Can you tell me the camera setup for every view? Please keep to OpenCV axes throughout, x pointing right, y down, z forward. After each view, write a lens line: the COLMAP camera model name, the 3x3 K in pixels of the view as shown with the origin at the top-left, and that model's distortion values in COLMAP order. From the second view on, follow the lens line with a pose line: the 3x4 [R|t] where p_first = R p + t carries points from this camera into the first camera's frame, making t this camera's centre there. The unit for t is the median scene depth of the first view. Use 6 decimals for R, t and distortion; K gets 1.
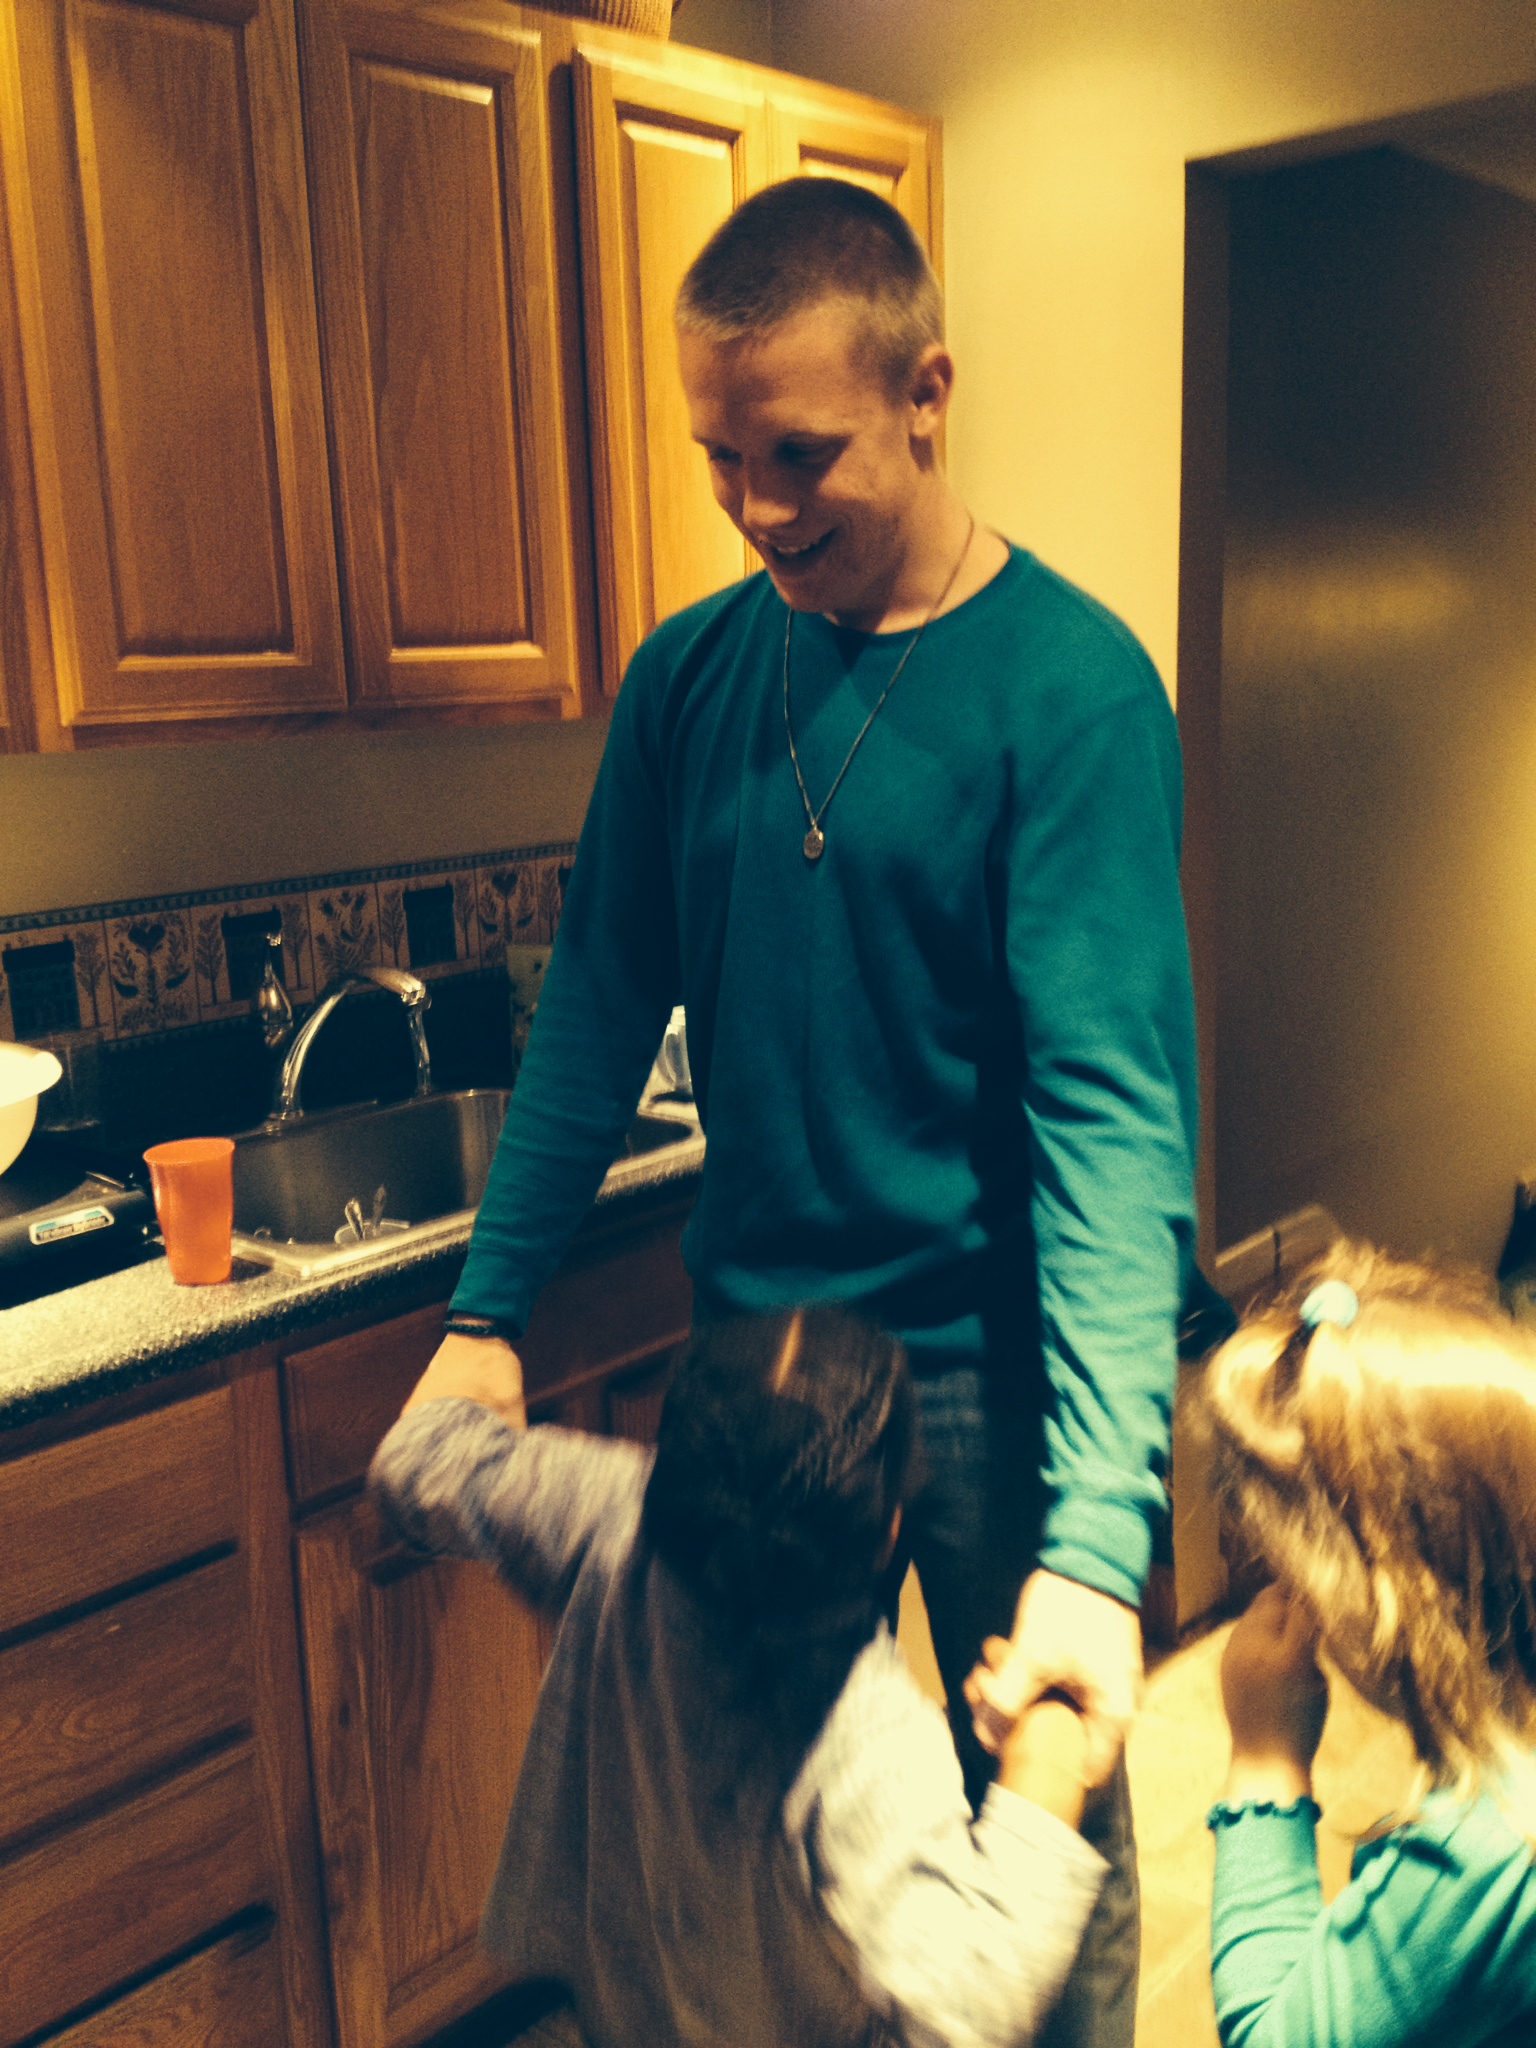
lens RADIAL K [[1911.8, 0, 766.8], [0, 1911.8, 969.3], [0, 0, 1]] dist [0.197381, -0.454210]
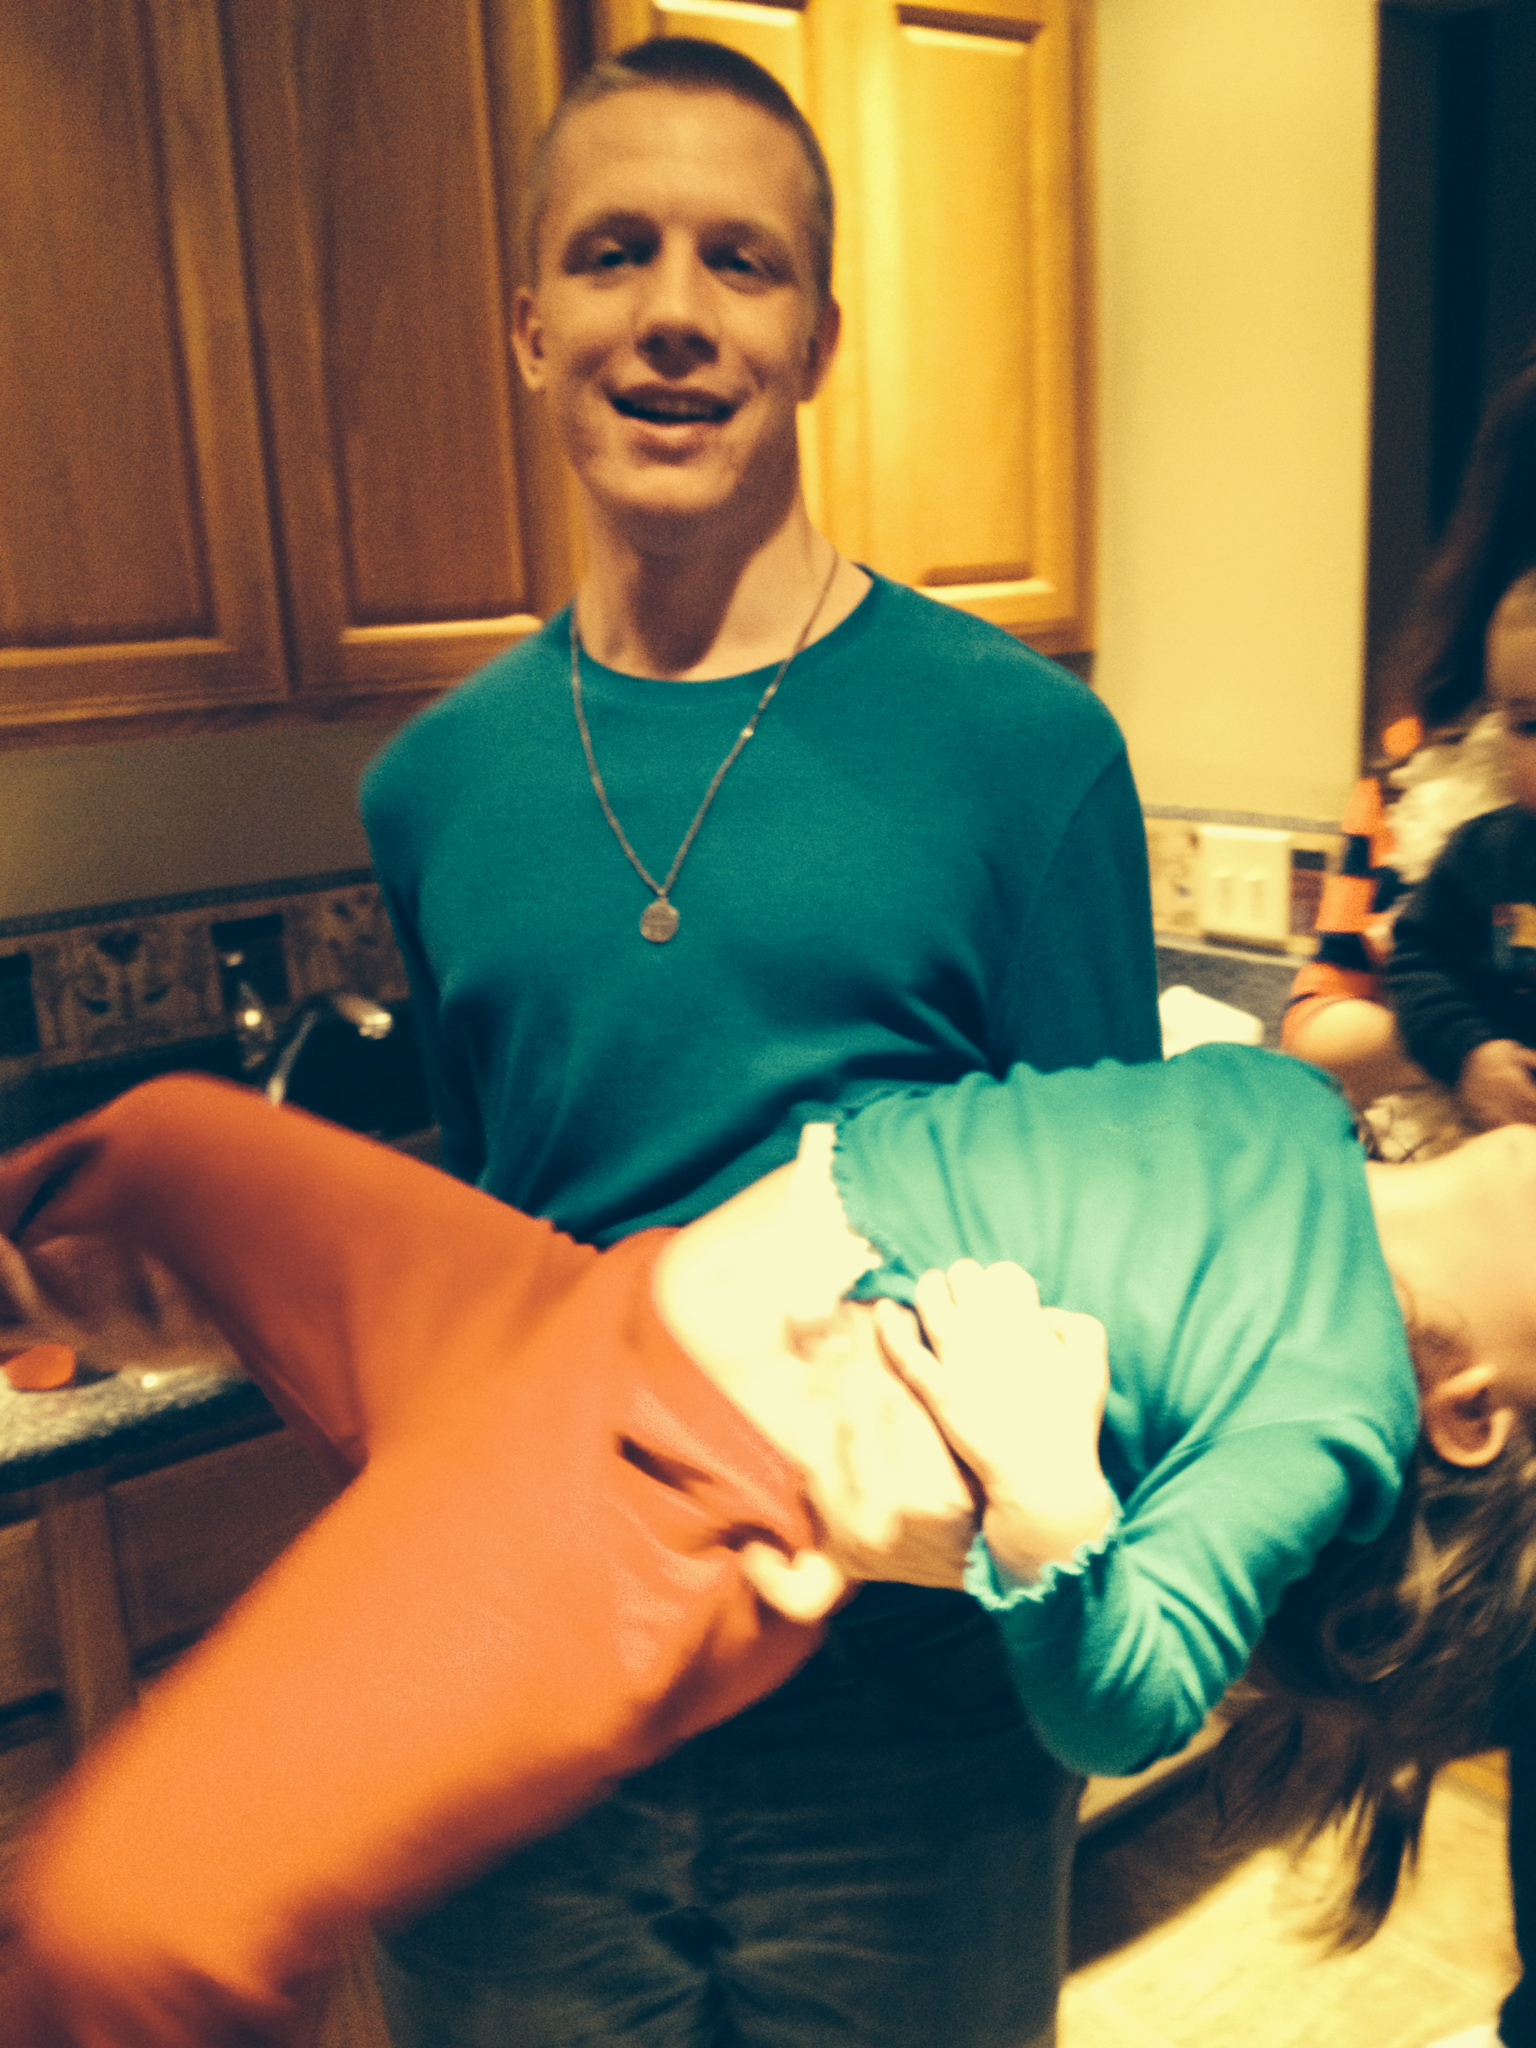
lens RADIAL K [[1911.8, 0, 766.8], [0, 1911.8, 969.3], [0, 0, 1]] dist [0.197381, -0.454210]
pose [[0.983611, 0.024168, -0.178678, 0.146266], [-0.015829, 0.998724, 0.047949, -0.057663], [0.179608, -0.044335, 0.982739, 0.177069]]
